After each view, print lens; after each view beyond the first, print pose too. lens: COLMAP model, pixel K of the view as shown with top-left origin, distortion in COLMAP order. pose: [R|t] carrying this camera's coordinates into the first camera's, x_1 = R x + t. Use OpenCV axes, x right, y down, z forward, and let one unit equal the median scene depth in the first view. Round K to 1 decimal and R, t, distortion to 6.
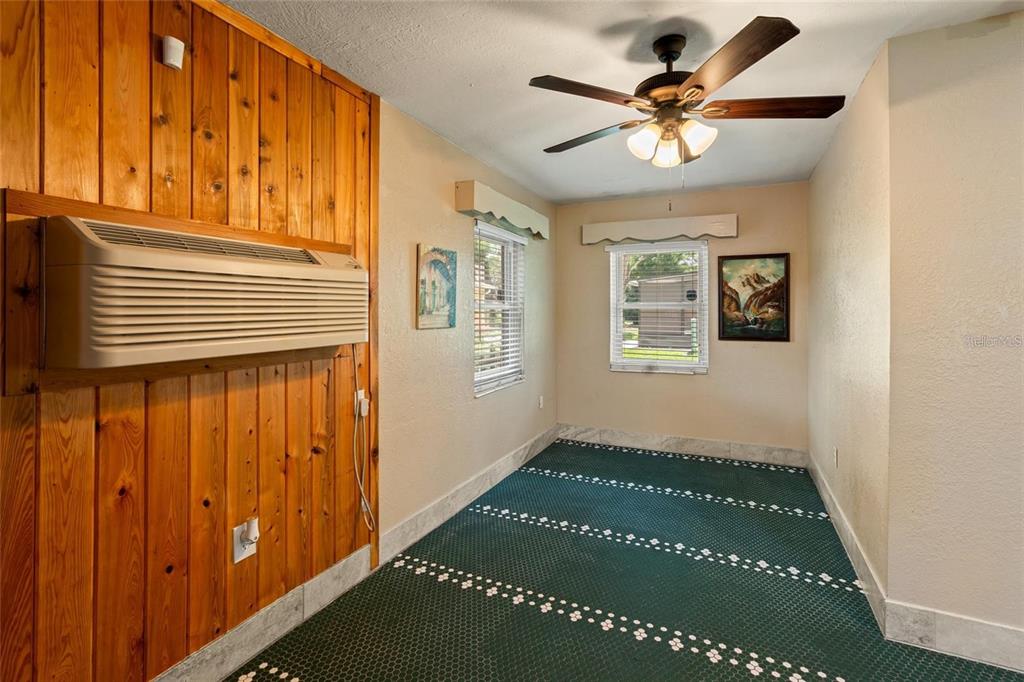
lens RADIAL K [[474.2, 0, 513.1], [0, 474.2, 312.4], [0, 0, 1]] dist [0.001142, 0.000676]
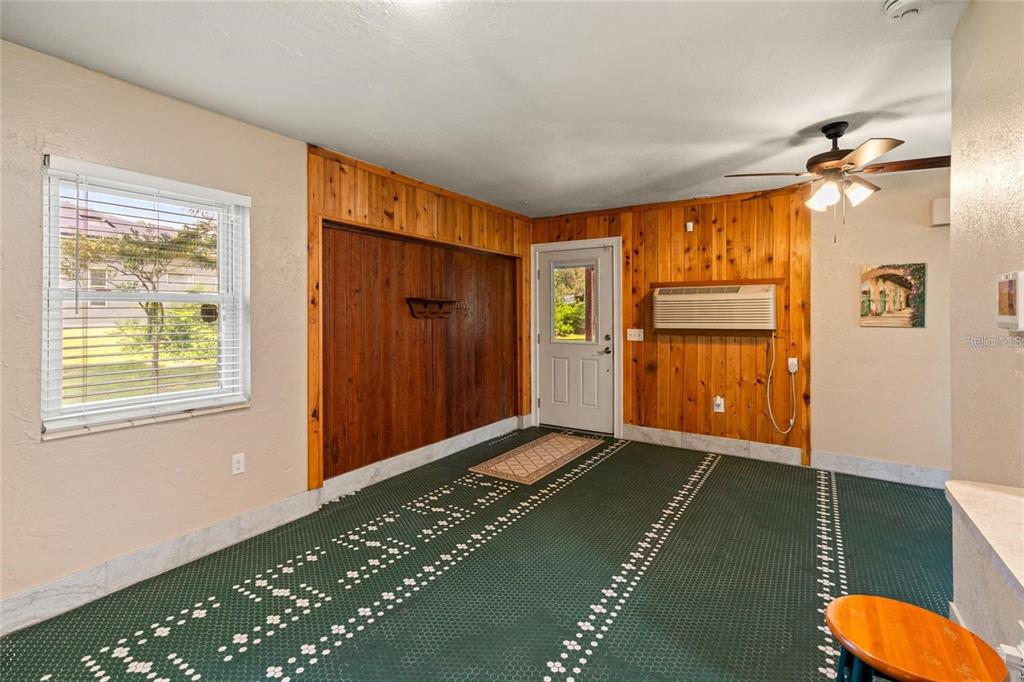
lens RADIAL K [[466.9, 0, 509.5], [0, 466.9, 318.9], [0, 0, 1]] dist [0.000955, 0.000773]
pose [[-0.139402, 0.017173, -0.990087, 1.728487], [-0.001343, 0.999845, 0.017531, -0.012528], [0.990235, 0.003774, -0.139358, 0.213428]]
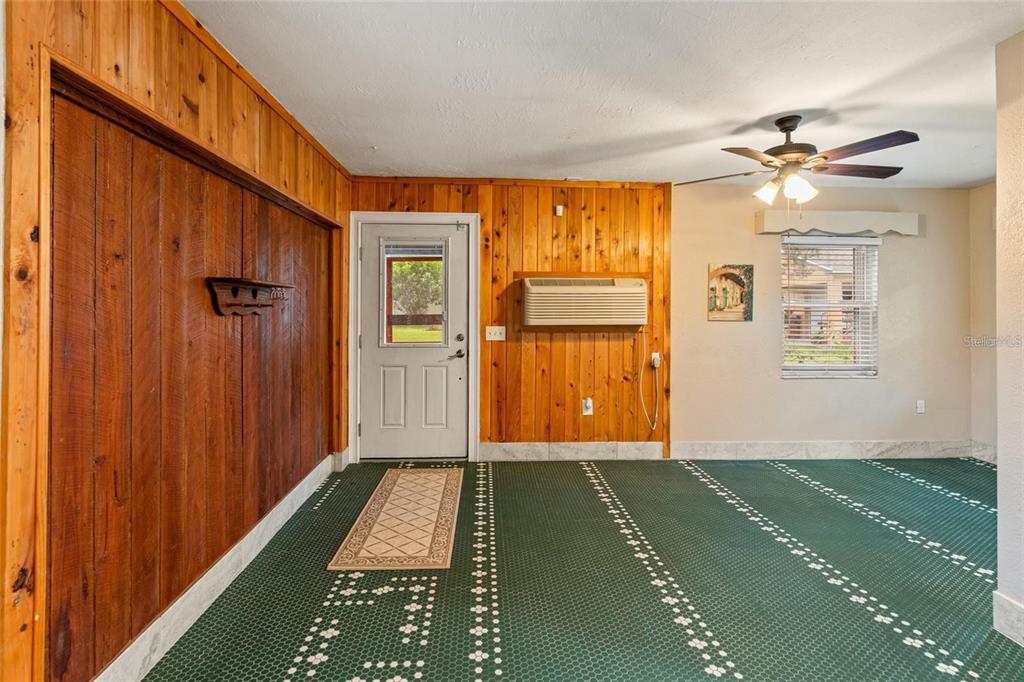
lens RADIAL K [[475.5, 0, 508.2], [0, 475.5, 306.4], [0, 0, 1]] dist [0.000609, 0.001205]
pose [[0.465801, 0.005692, -0.884871, 1.110944], [-0.008629, 0.999961, 0.001890, -0.008989], [0.884847, 0.006755, 0.465832, -0.360500]]
